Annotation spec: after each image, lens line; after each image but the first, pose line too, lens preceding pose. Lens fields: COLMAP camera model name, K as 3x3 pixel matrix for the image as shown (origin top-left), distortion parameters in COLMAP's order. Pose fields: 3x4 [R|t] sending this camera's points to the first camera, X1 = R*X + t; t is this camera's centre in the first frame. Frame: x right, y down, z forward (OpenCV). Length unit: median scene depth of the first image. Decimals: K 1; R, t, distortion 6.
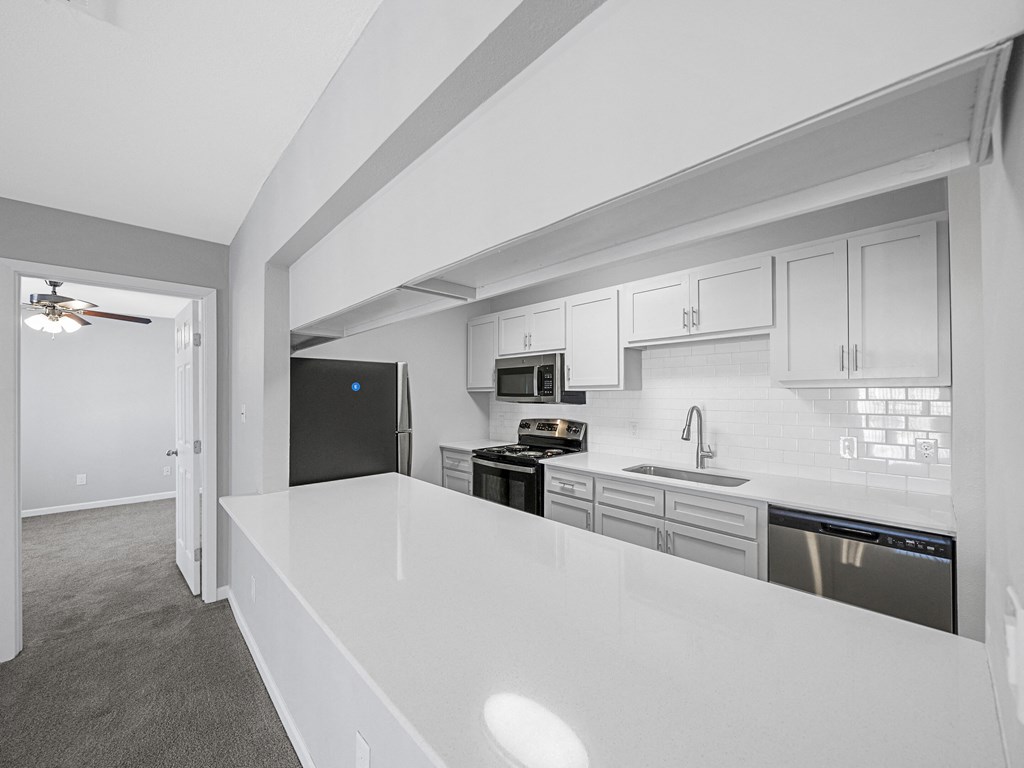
lens RADIAL K [[400.4, 0, 512.0], [0, 400.4, 384.0], [0, 0, 1]] dist [0.000673, 0.000040]
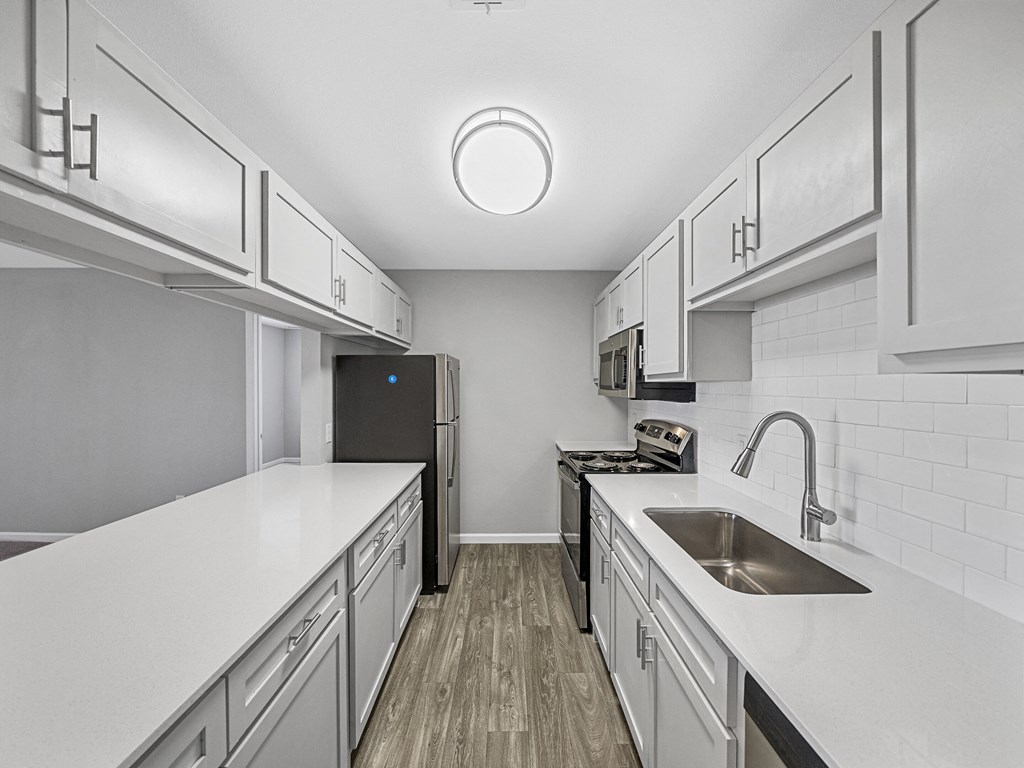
lens RADIAL K [[404.2, 0, 512.0], [0, 404.2, 384.0], [0, 0, 1]] dist [-0.001310, -0.000207]
pose [[0.731969, 0.000328, -0.681338, 0.477058], [0.013529, 0.999796, 0.015017, 0.006609], [0.681204, -0.020210, 0.731815, 0.343432]]
